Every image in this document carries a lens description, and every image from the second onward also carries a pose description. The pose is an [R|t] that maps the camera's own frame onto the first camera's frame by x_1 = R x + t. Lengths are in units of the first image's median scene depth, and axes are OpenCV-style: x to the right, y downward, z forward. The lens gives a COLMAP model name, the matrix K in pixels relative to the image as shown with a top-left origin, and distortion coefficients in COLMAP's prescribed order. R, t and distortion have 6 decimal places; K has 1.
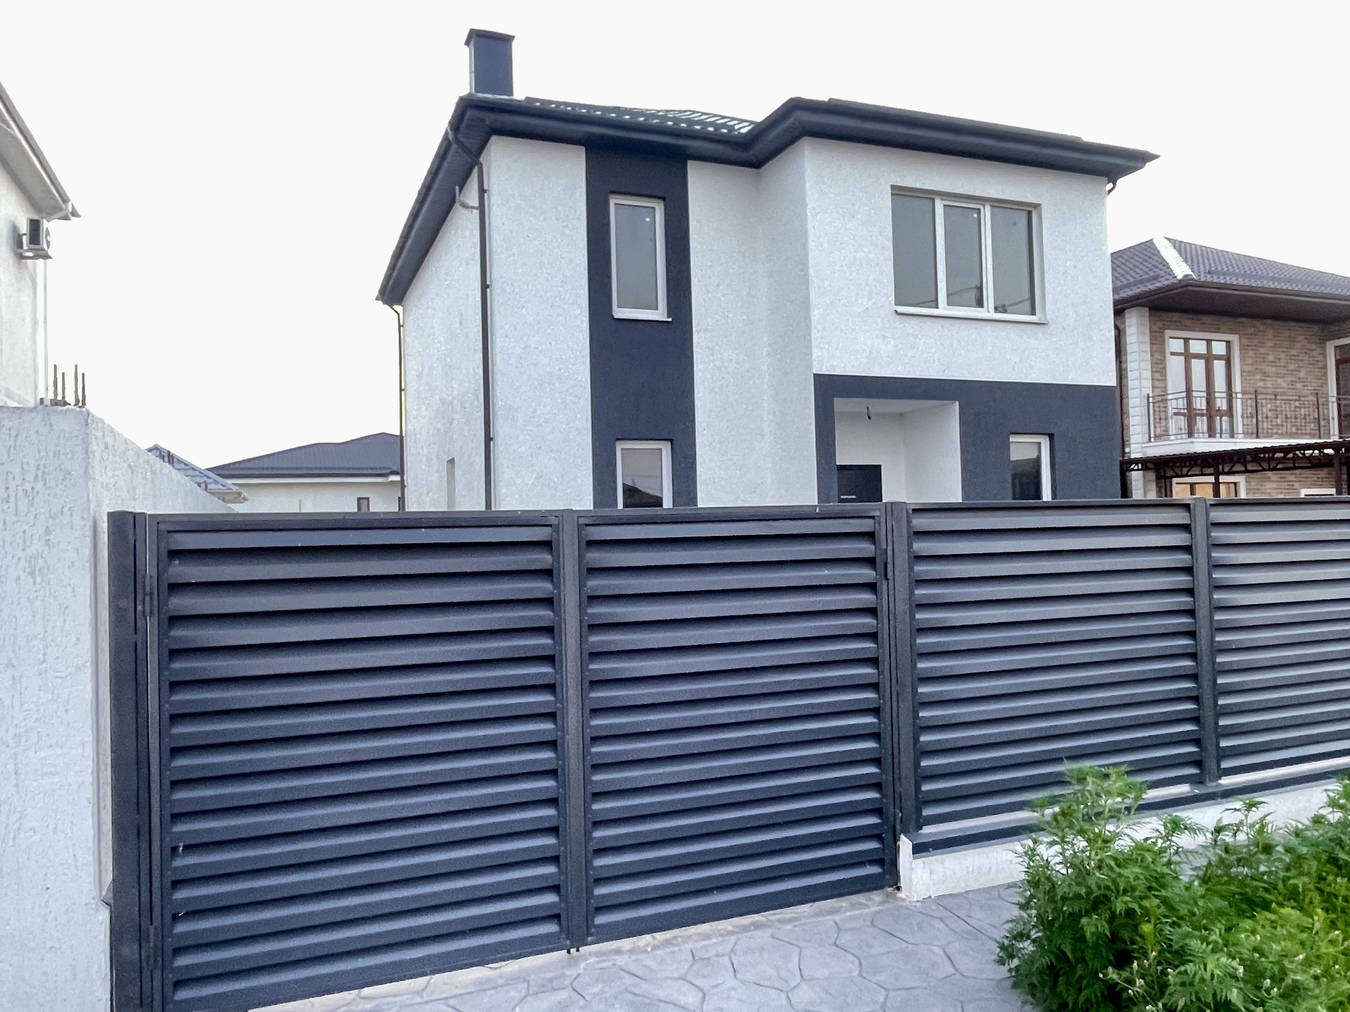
lens RADIAL K [[969.4, 0, 679.4], [0, 969.4, 507.3], [0, 0, 1]] dist [0.004215, 0.000537]
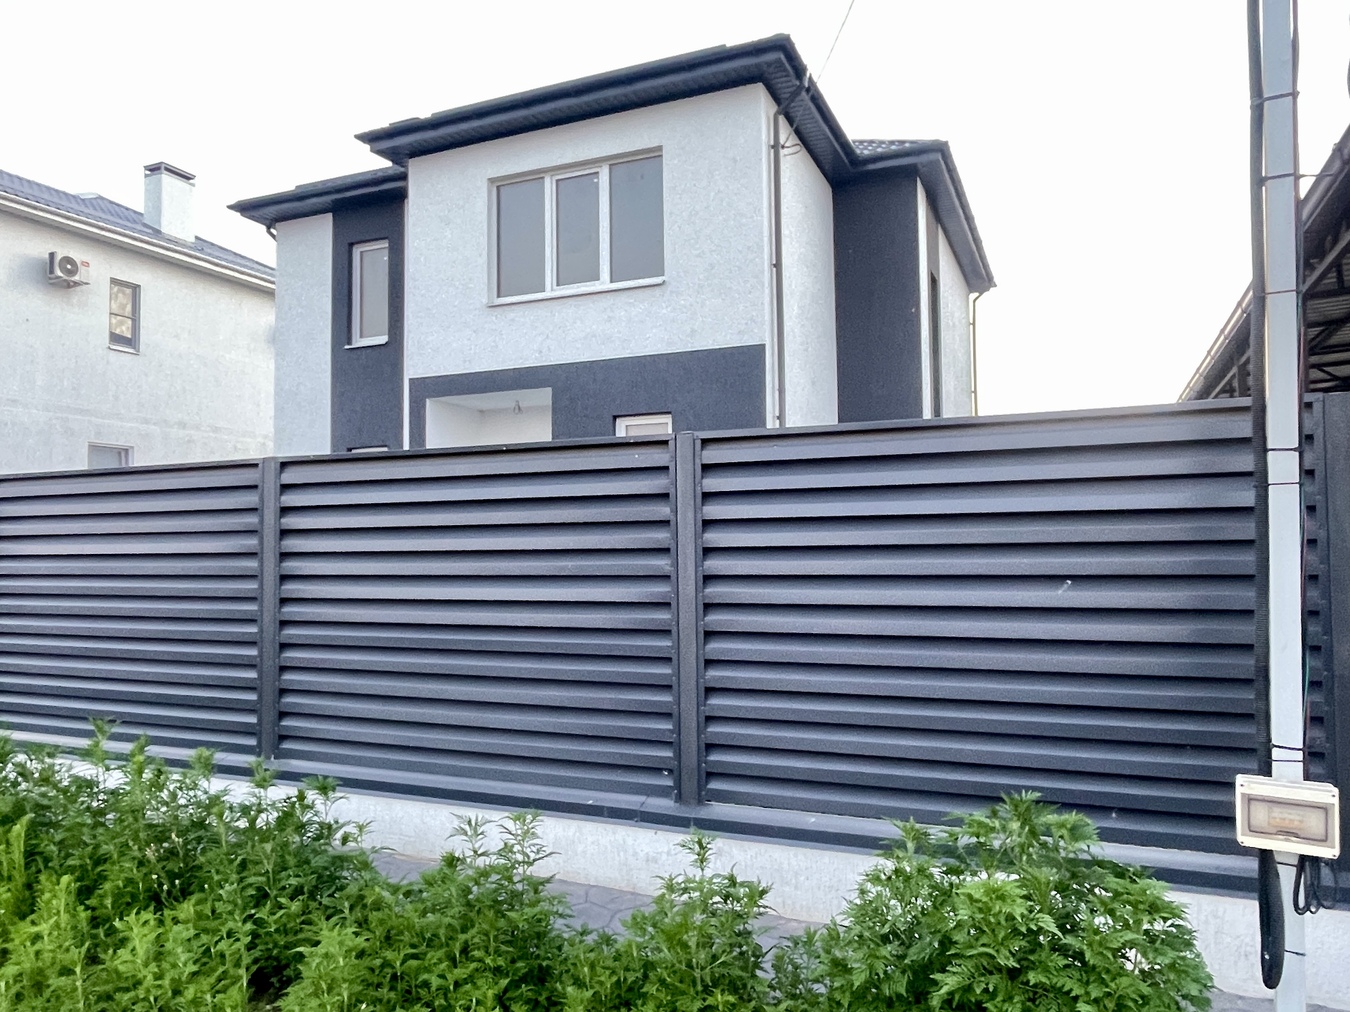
lens RADIAL K [[969.4, 0, 679.4], [0, 969.4, 507.3], [0, 0, 1]] dist [0.004215, 0.000537]
pose [[0.702139, -0.012058, -0.711937, 1.044787], [0.010063, 0.999925, -0.007011, 0.015308], [0.711968, -0.002242, 0.702208, 0.428293]]
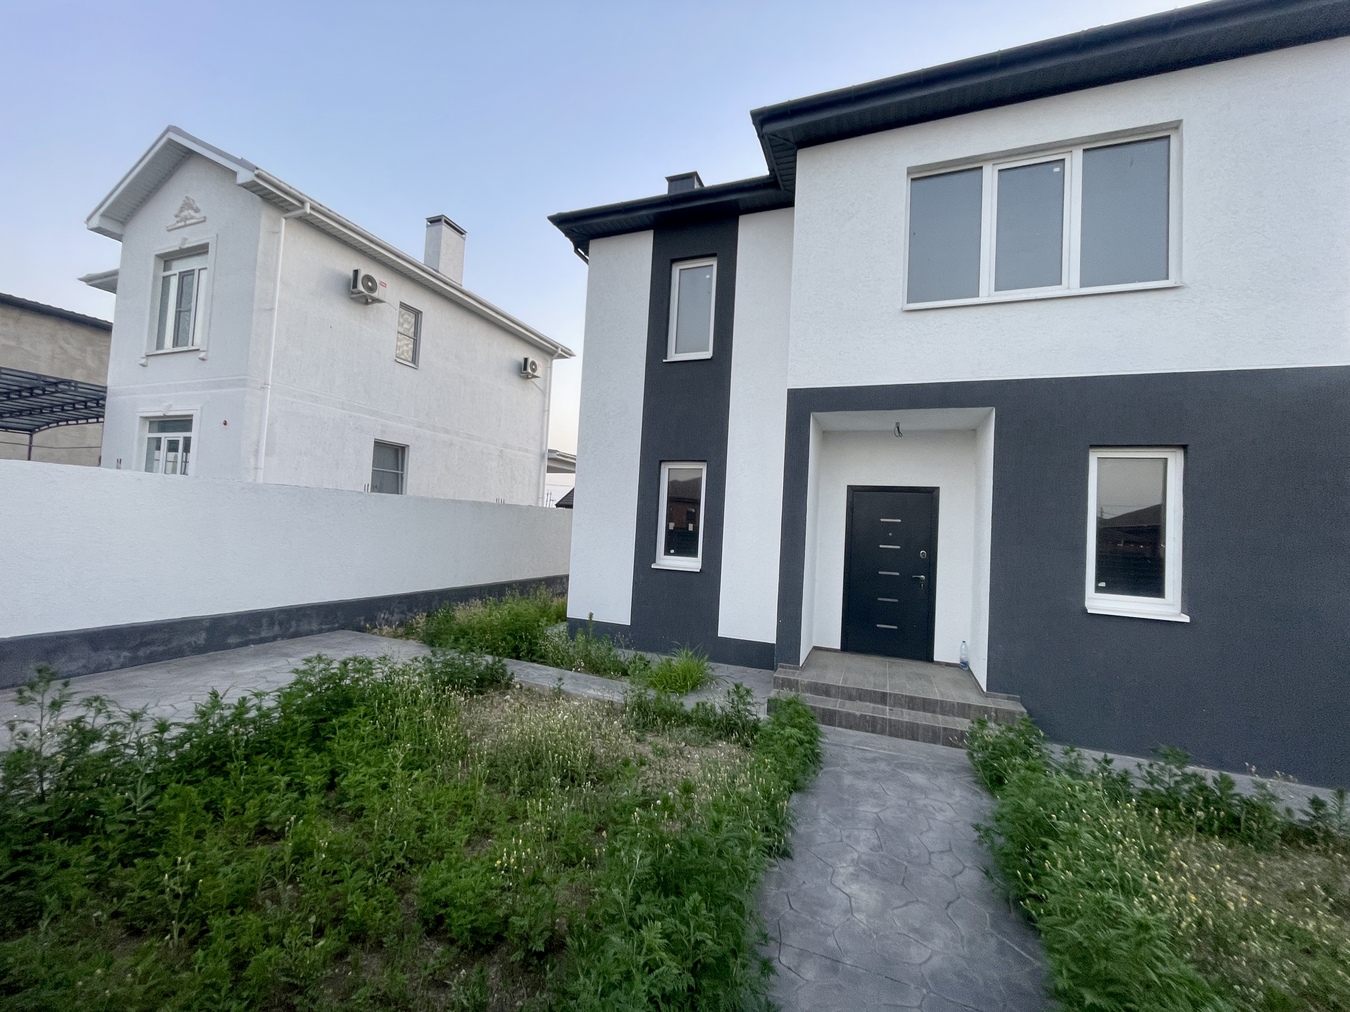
lens RADIAL K [[548.6, 0, 675.0], [0, 548.6, 506.0], [0, 0, 1]] dist [-0.001149, 0.000304]
pose [[0.722548, 0.038045, -0.690273, 0.413035], [-0.057077, 0.998359, -0.004720, -0.010754], [0.688961, 0.042809, 0.723533, 0.496648]]
